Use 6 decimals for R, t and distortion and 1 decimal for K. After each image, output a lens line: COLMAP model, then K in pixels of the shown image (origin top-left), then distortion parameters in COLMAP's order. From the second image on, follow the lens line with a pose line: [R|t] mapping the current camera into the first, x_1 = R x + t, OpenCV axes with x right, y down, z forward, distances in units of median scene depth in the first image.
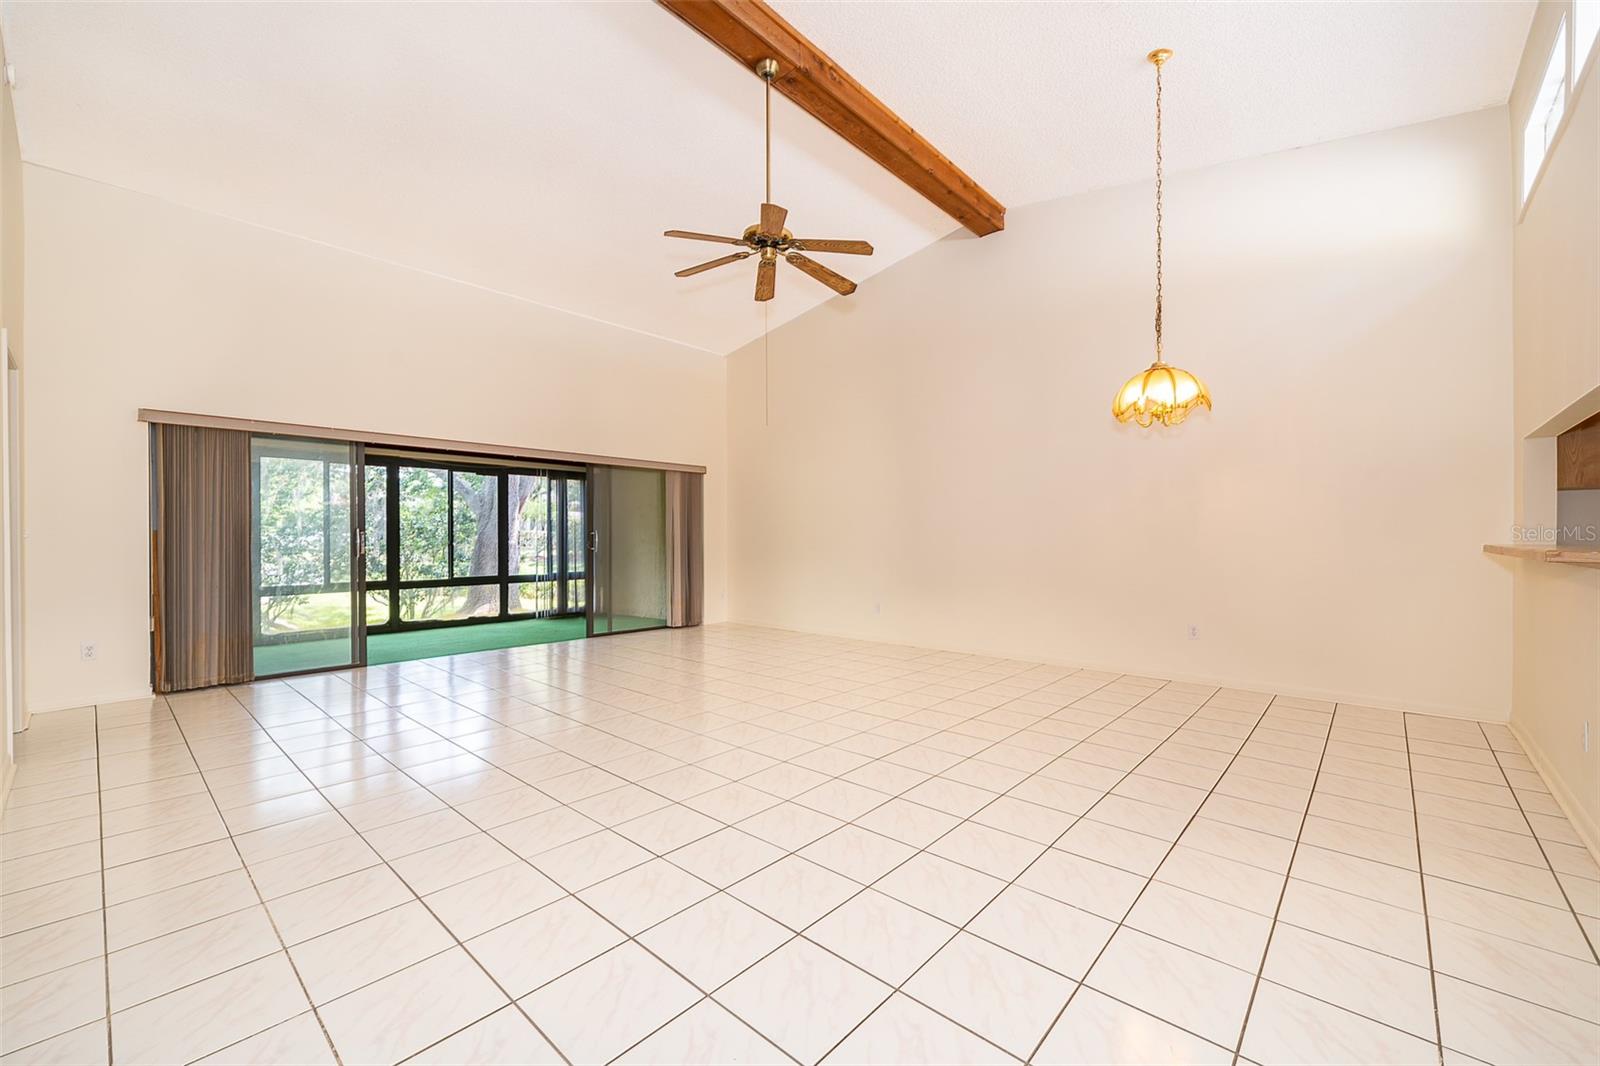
lens RADIAL K [[628.1, 0, 802.8], [0, 628.1, 542.8], [0, 0, 1]] dist [-0.006393, 0.000193]
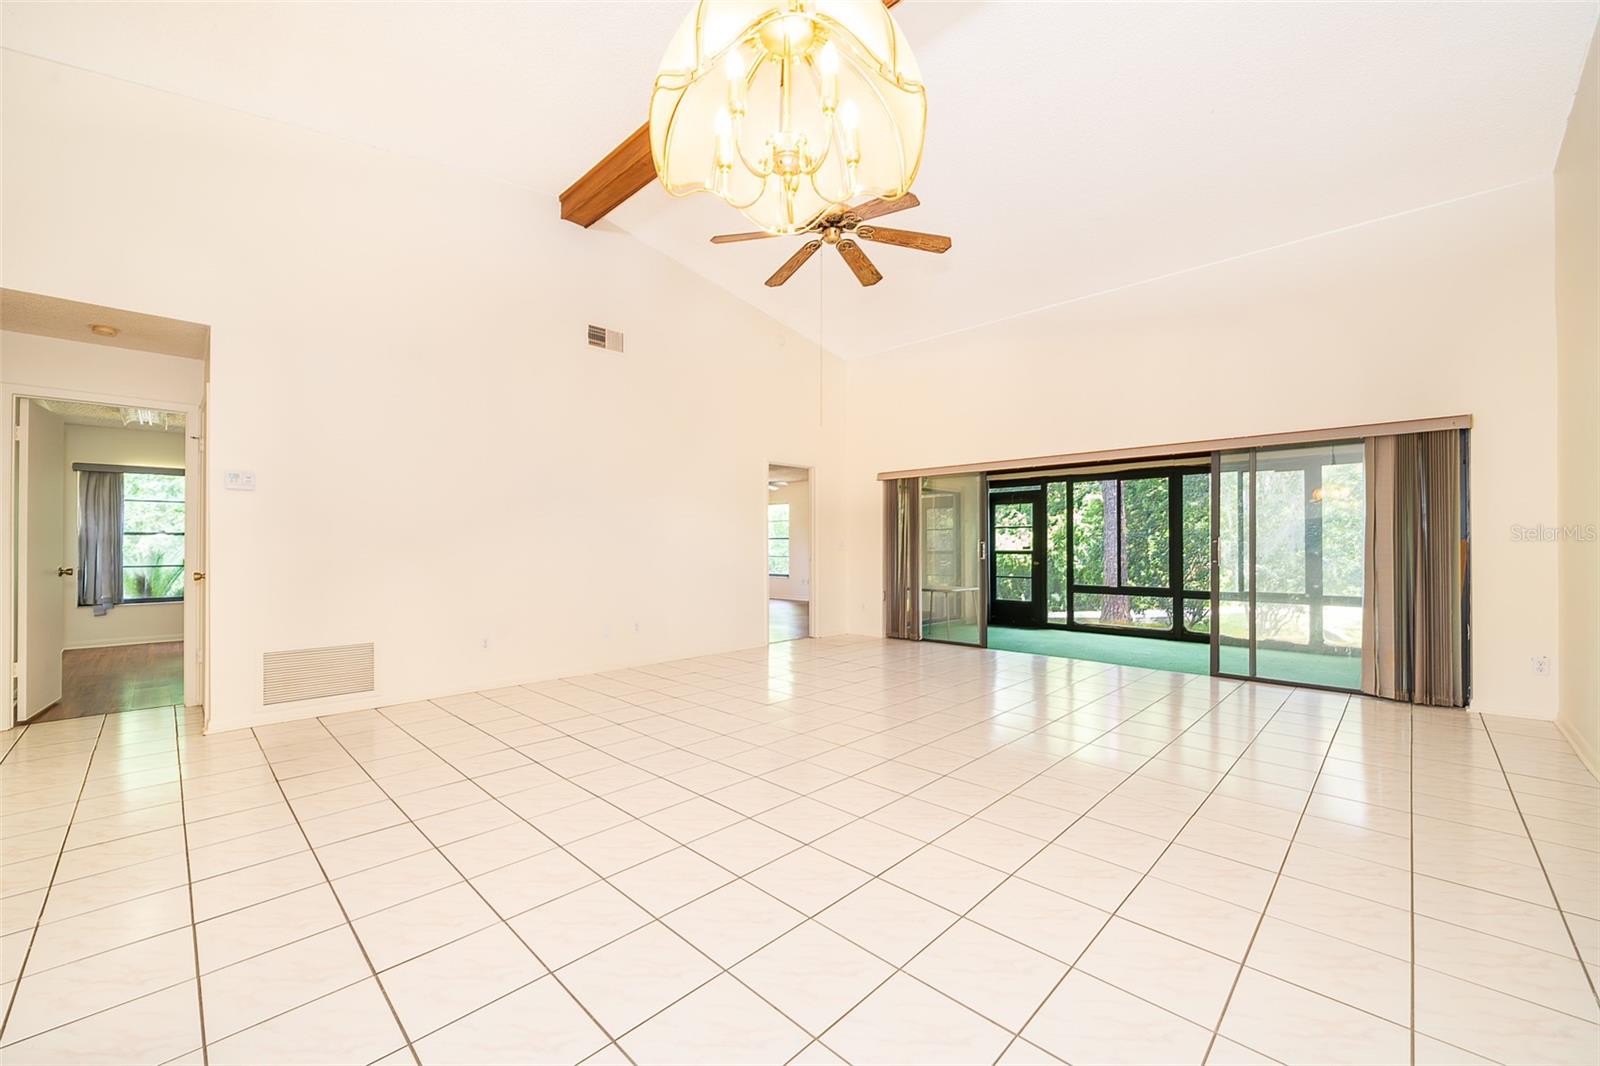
lens RADIAL K [[628.1, 0, 808.3], [0, 628.1, 541.1], [0, 0, 1]] dist [-0.006393, 0.000193]
pose [[-0.027954, -0.004647, -0.999598, 0.777762], [-0.008479, 0.999954, -0.004412, -0.014376], [0.999573, 0.008352, -0.027993, 0.911182]]
